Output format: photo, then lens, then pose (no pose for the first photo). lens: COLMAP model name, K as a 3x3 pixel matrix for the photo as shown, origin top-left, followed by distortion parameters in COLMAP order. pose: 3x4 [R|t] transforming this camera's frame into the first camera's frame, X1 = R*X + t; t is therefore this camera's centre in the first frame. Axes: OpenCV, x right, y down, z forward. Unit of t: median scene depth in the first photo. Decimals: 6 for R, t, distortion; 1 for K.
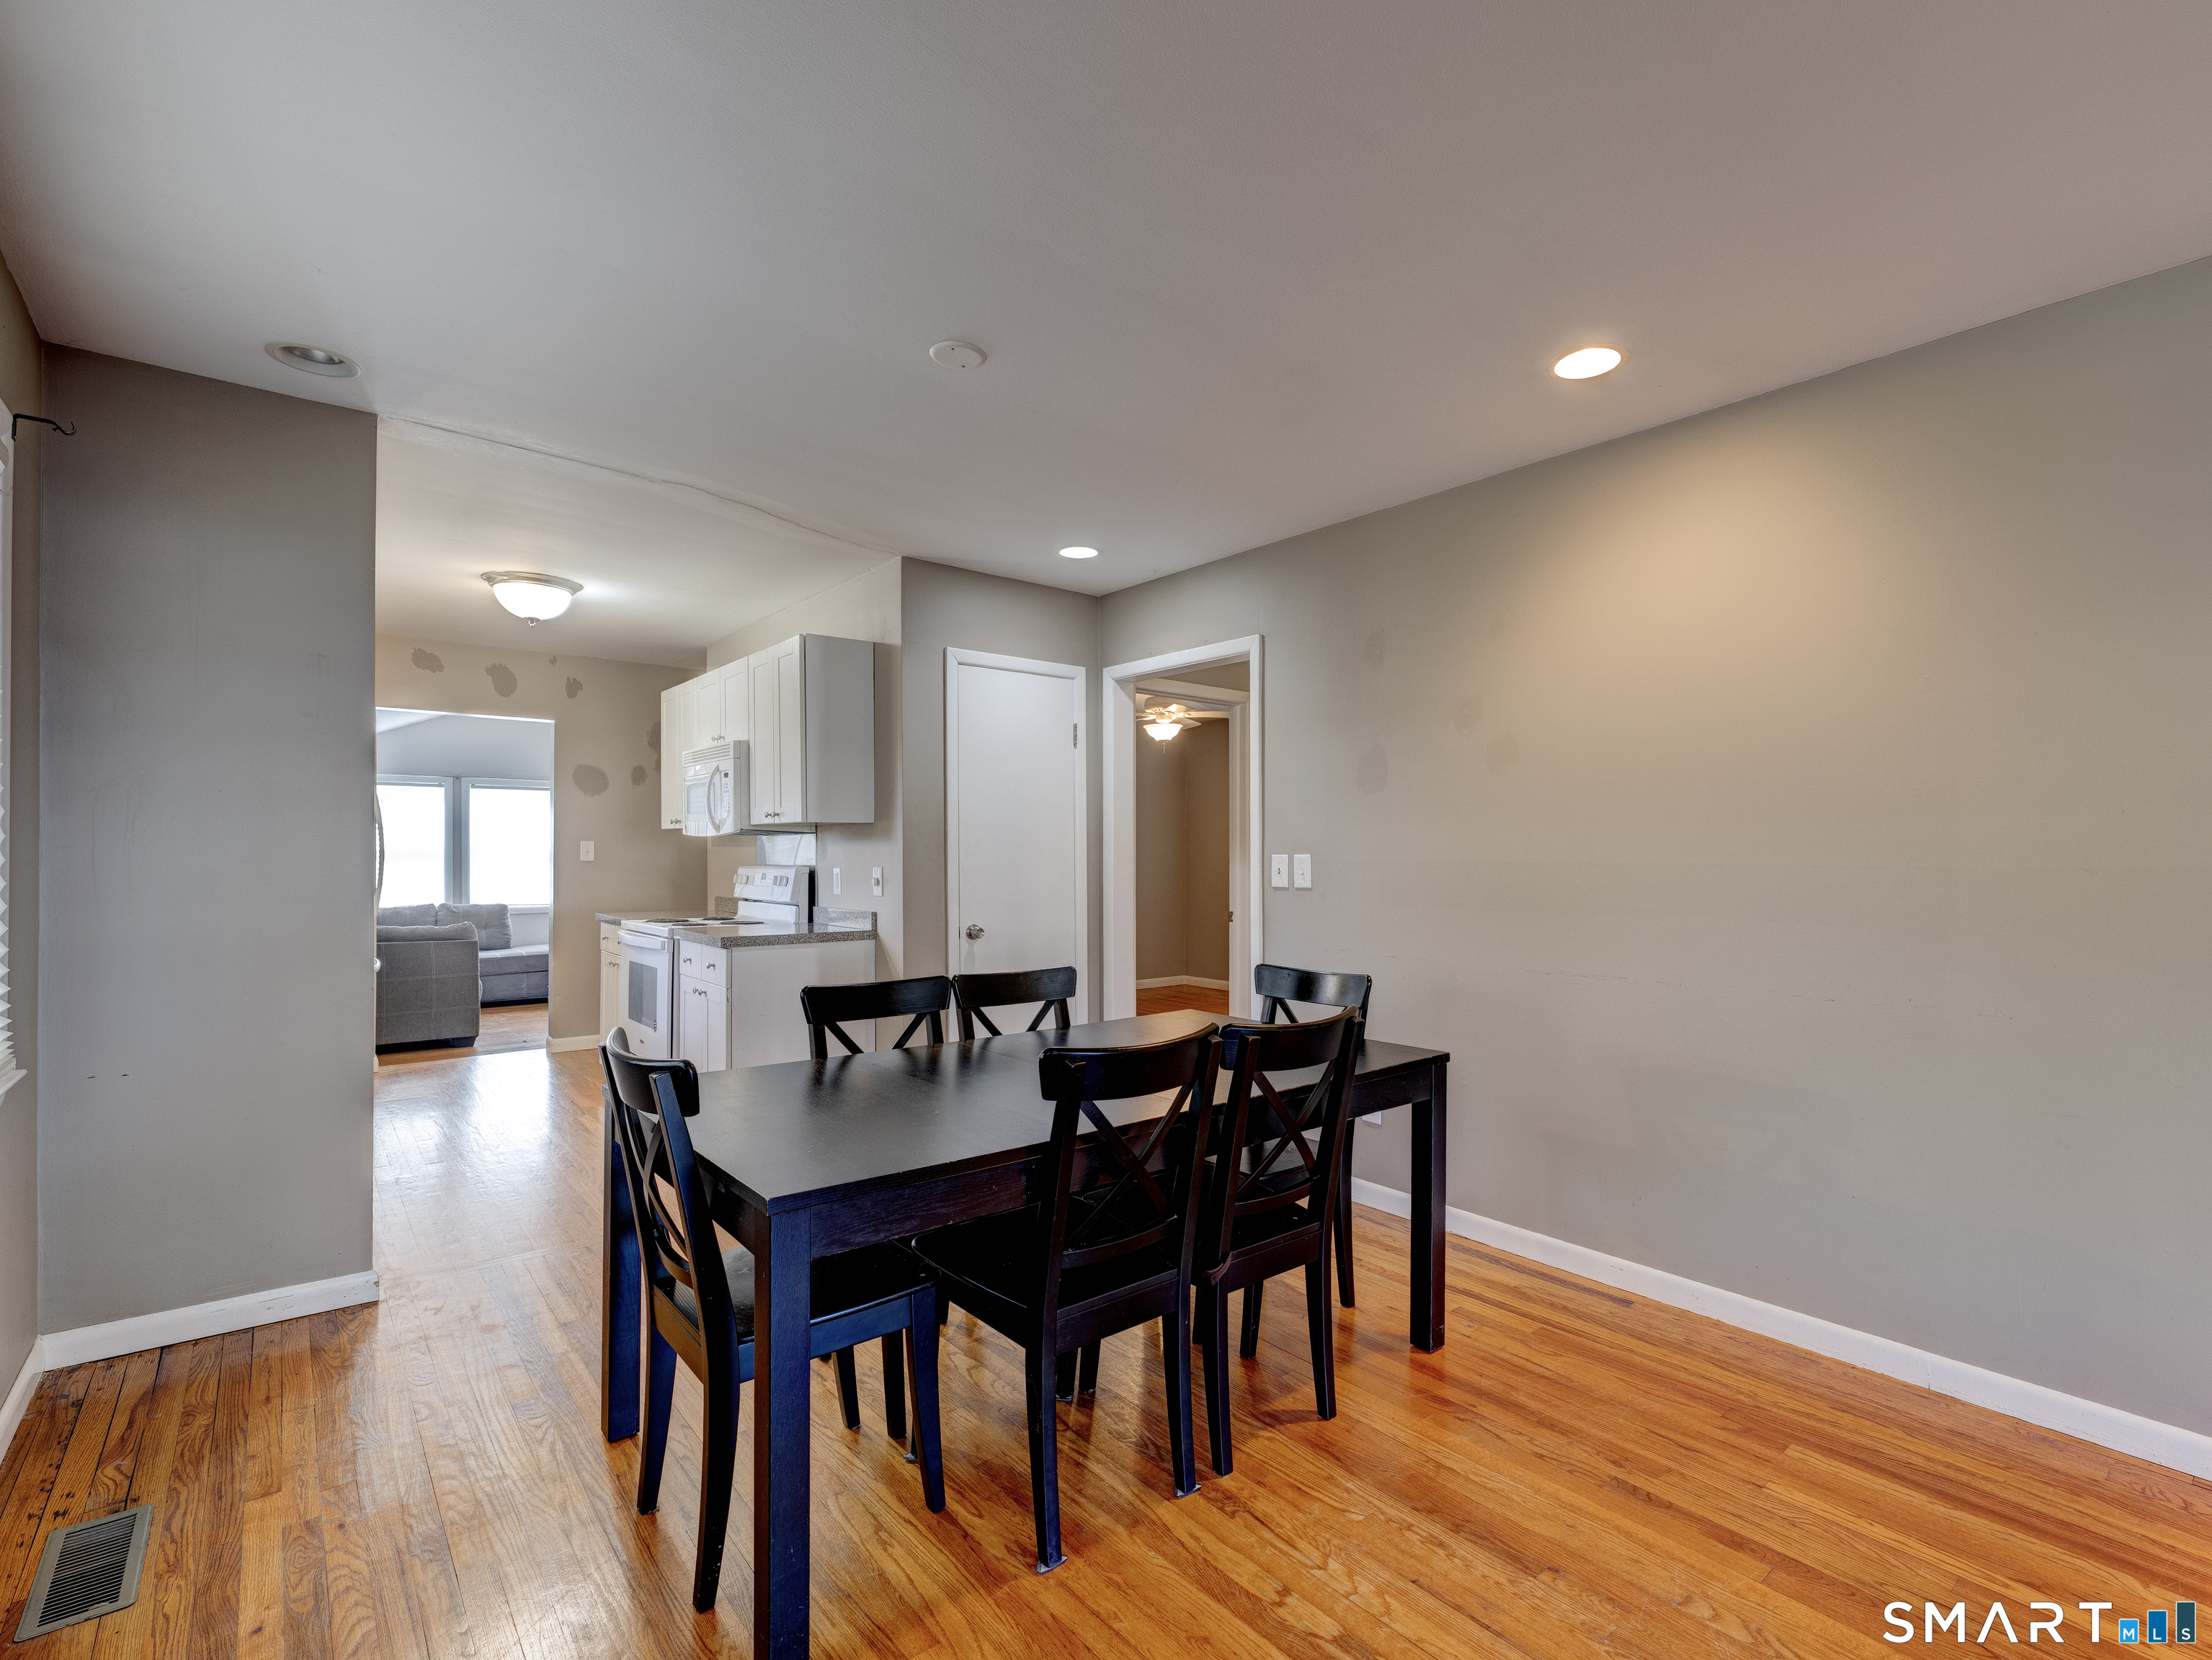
lens RADIAL K [[1028.5, 0, 1107.2], [0, 1028.5, 844.7], [0, 0, 1]] dist [-0.009524, 0.001791]
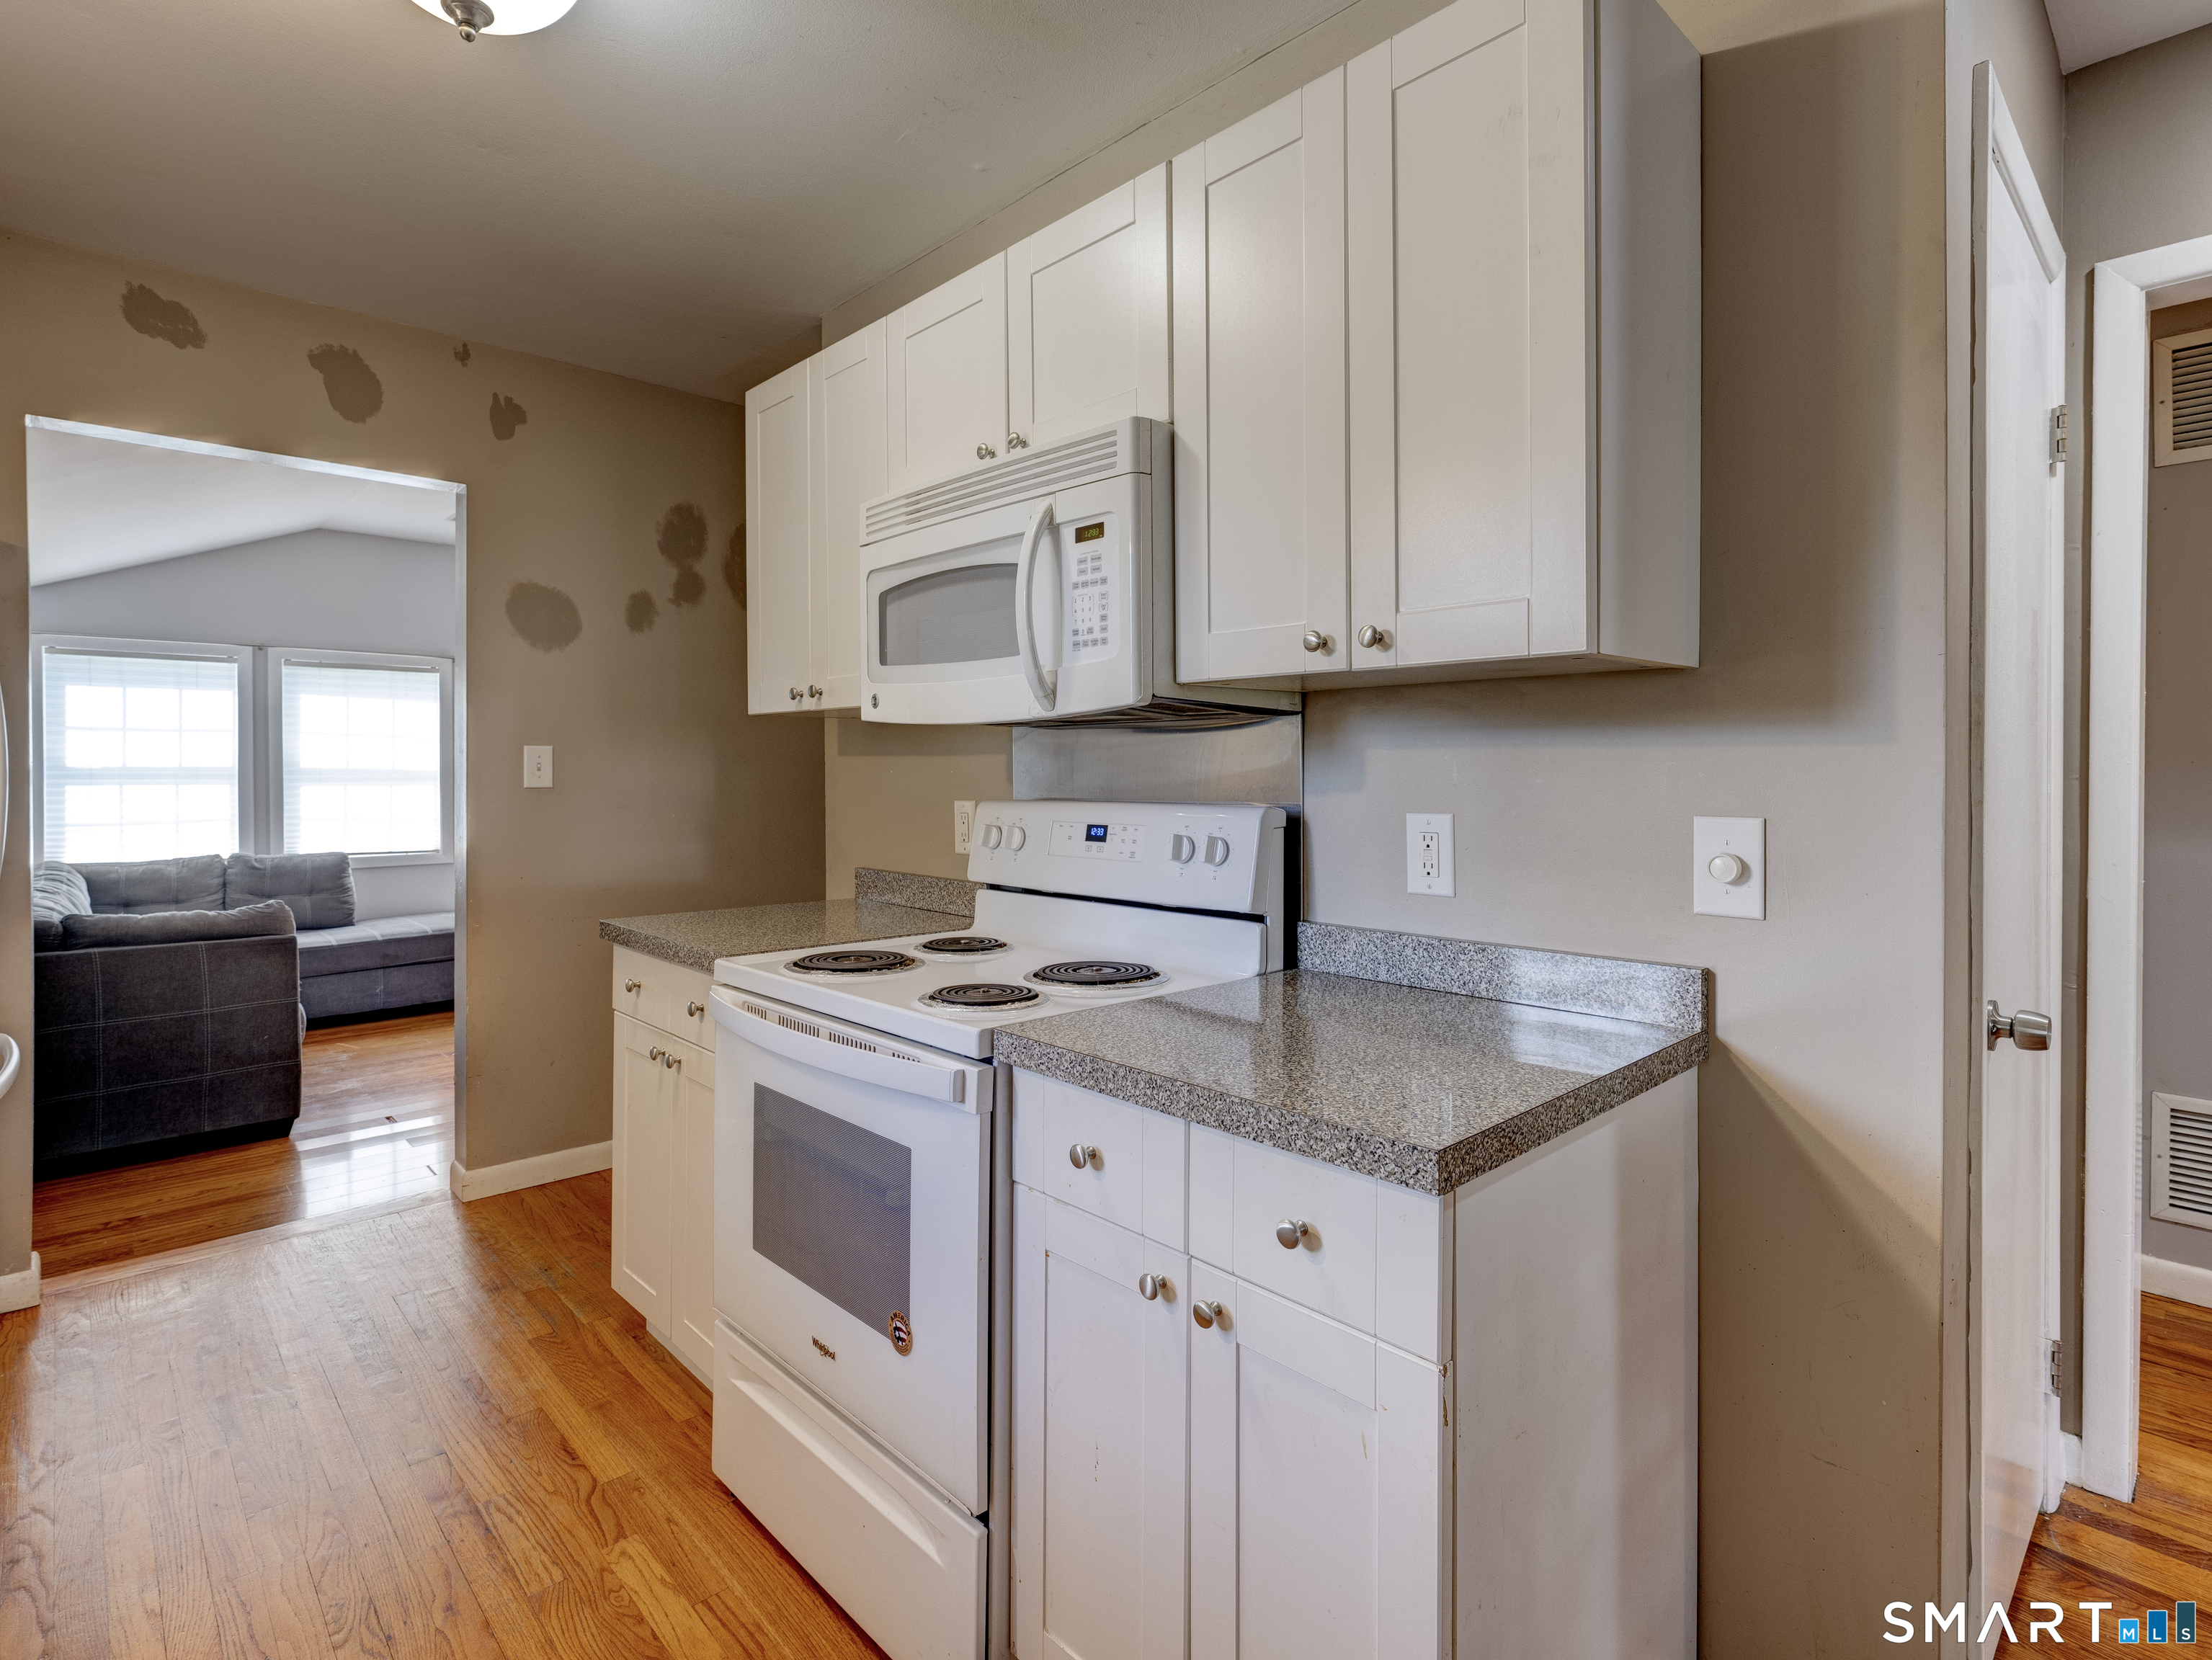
lens RADIAL K [[1090.6, 0, 1080.6], [0, 1090.6, 774.9], [0, 0, 1]] dist [-0.004719, -0.000792]
pose [[0.997251, -0.003636, 0.074003, -0.405144], [0.002526, 0.999883, 0.015085, 0.003803], [-0.074049, -0.014856, 0.997144, 0.661230]]
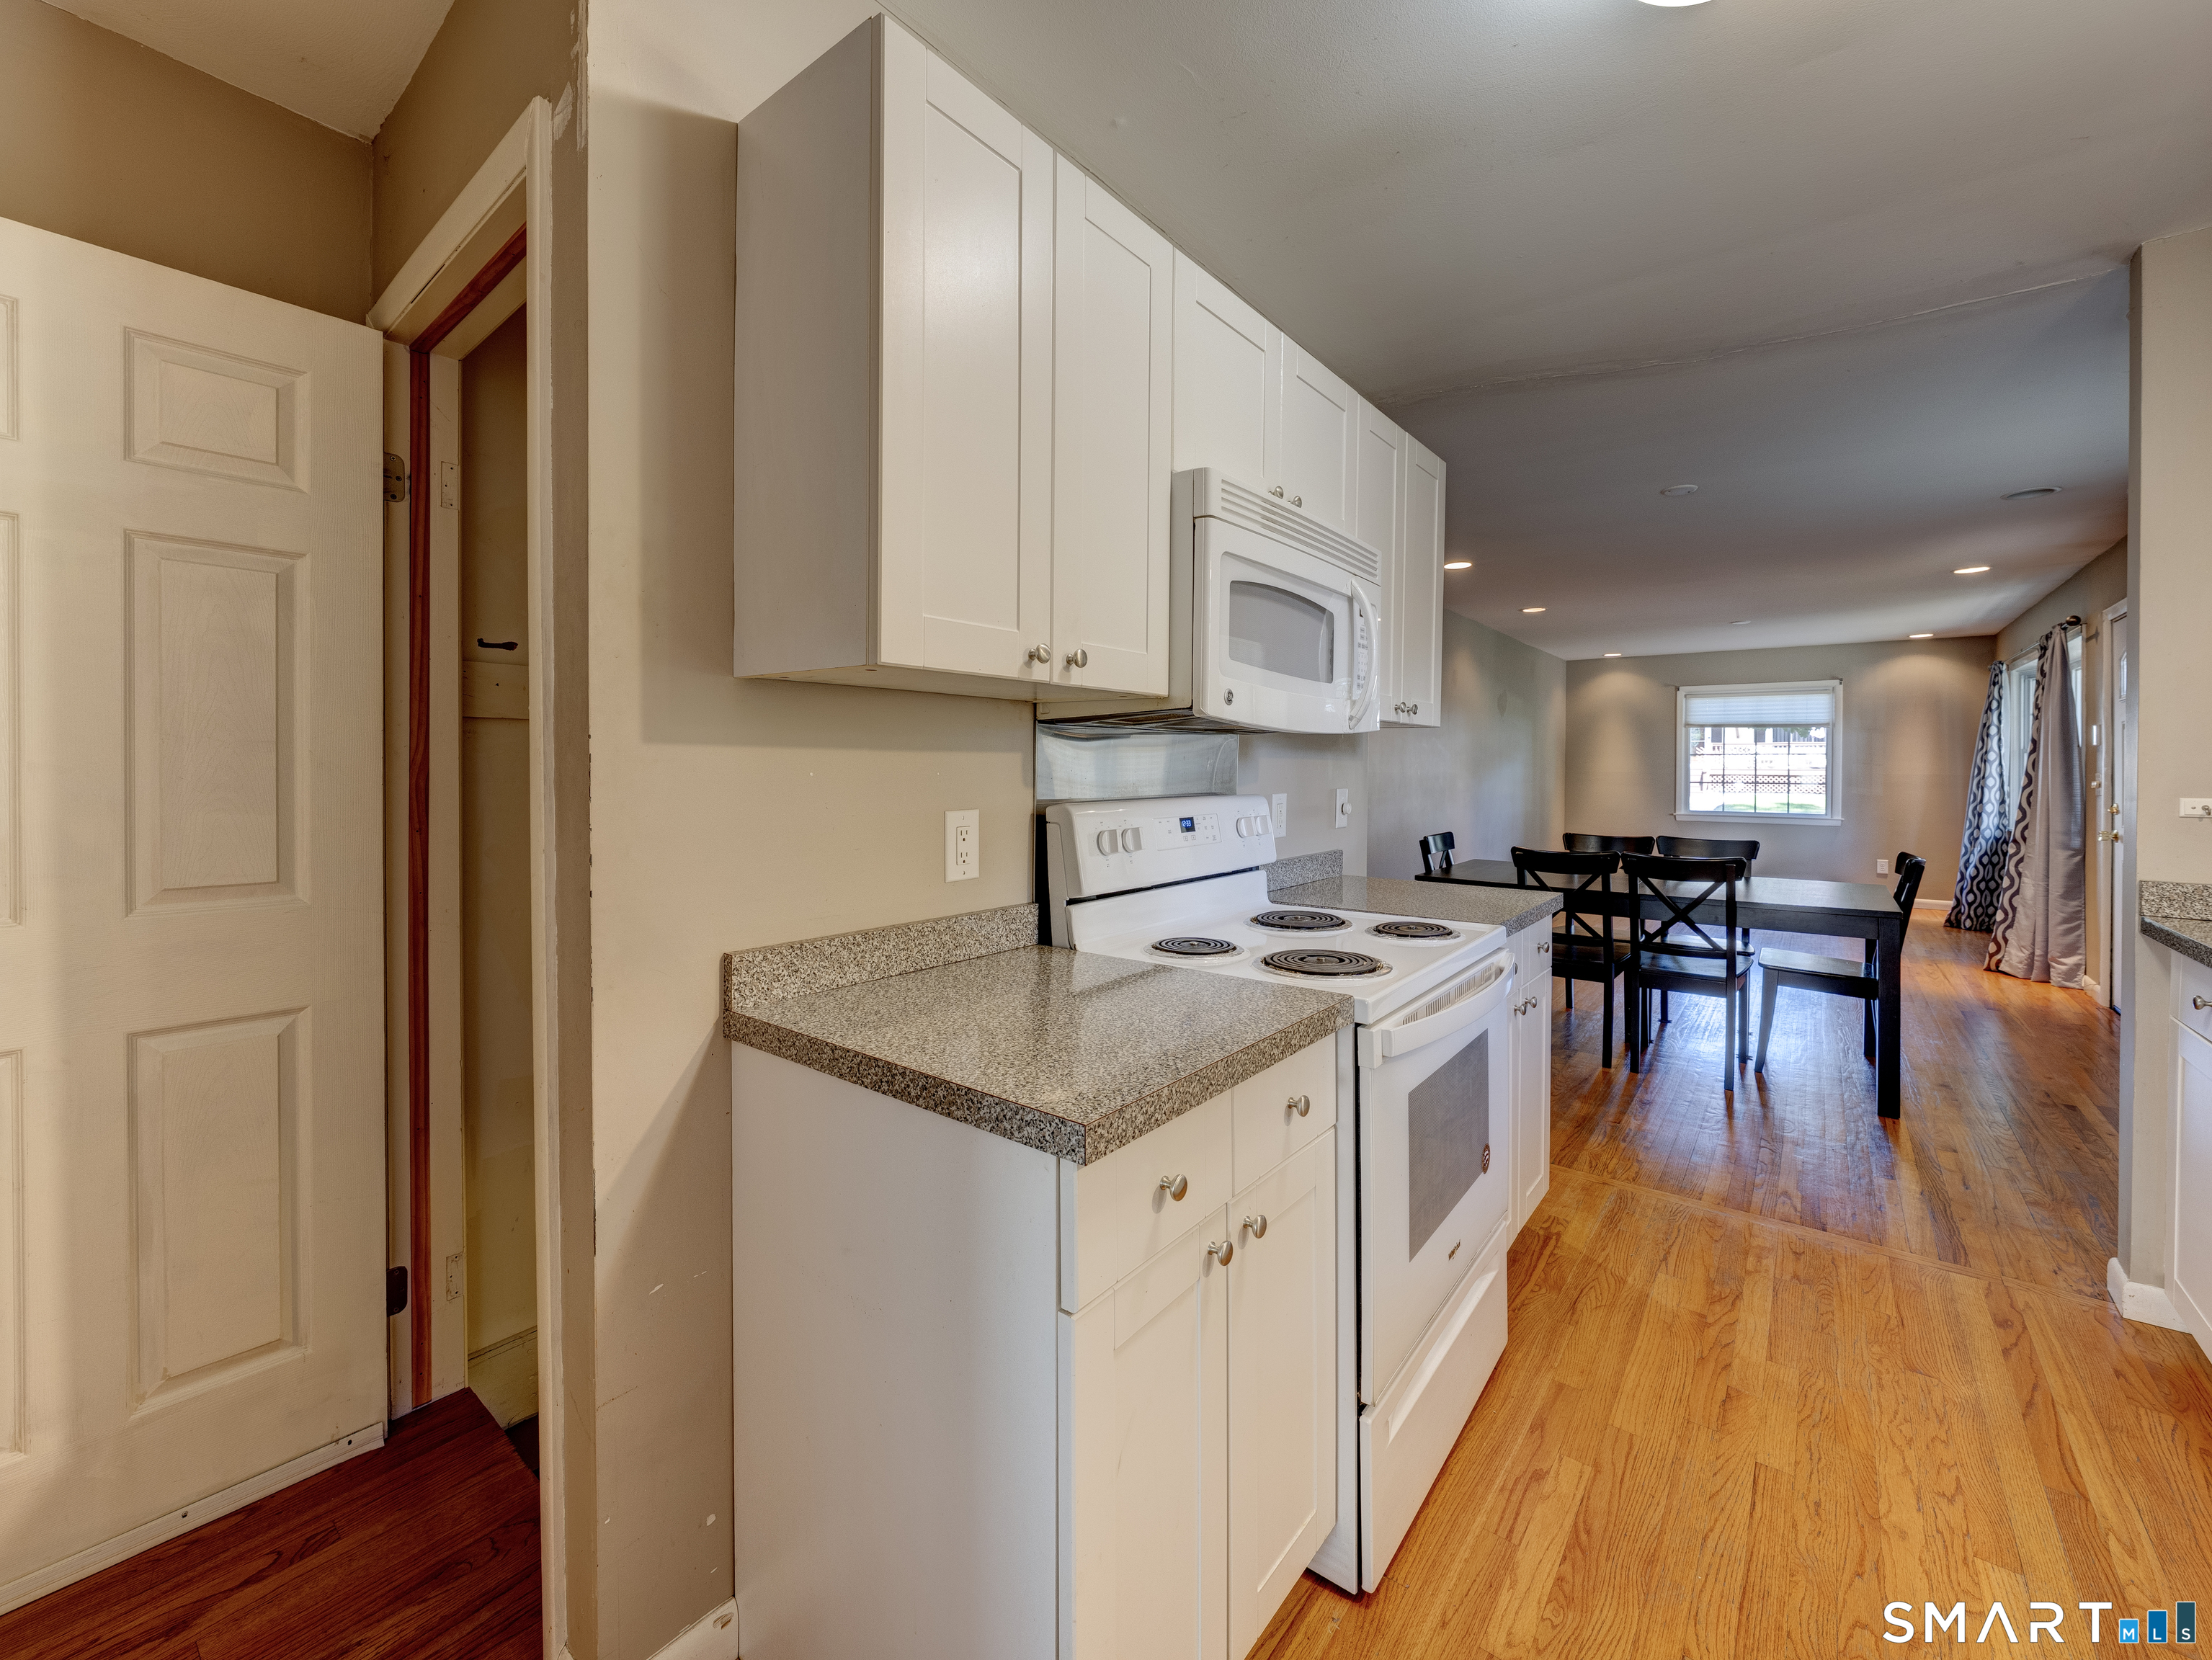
lens RADIAL K [[897.8, 0, 1147.8], [0, 897.8, 773.5], [0, 0, 1]] dist [-0.010826, 0.001921]
pose [[-0.240098, -0.014059, 0.970647, -0.767107], [-0.015926, 0.999818, 0.010542, 0.005581], [-0.970618, -0.012928, -0.240278, 1.212282]]
